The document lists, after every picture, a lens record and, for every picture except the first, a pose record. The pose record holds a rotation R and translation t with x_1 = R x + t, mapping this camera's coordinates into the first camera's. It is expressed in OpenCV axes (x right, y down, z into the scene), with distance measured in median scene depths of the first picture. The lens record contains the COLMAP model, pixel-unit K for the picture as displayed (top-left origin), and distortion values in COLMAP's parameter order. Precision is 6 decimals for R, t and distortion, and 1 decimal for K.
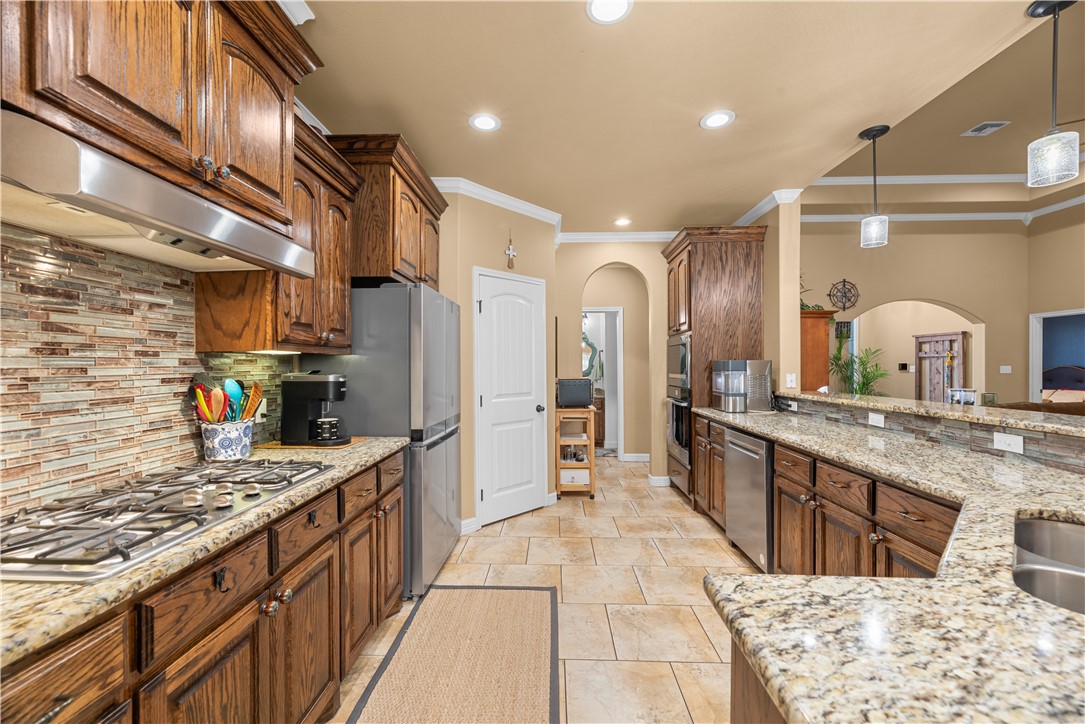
lens RADIAL K [[434.9, 0, 533.0], [0, 434.9, 366.8], [0, 0, 1]] dist [-0.006870, -0.000494]
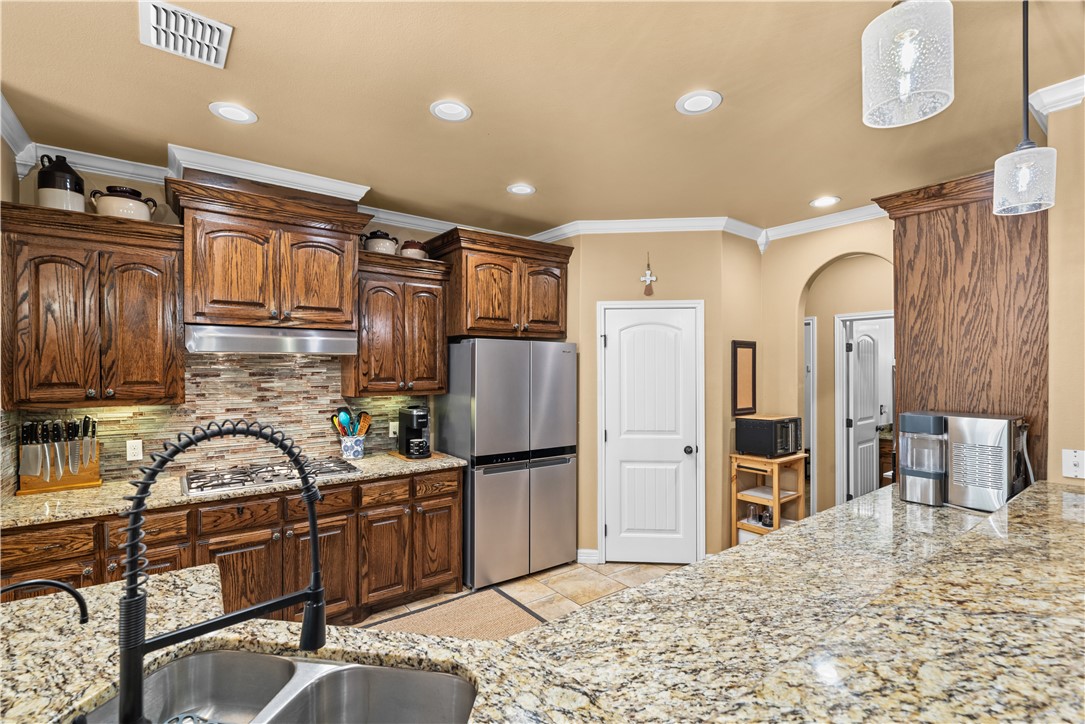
lens RADIAL K [[485.2, 0, 542.9], [0, 485.2, 370.4], [0, 0, 1]] dist [0.000983, -0.000070]
pose [[0.635065, 0.008285, -0.772414, 0.585124], [-0.005617, 0.999966, 0.006108, -0.069445], [0.772438, 0.000459, 0.635090, 0.163491]]
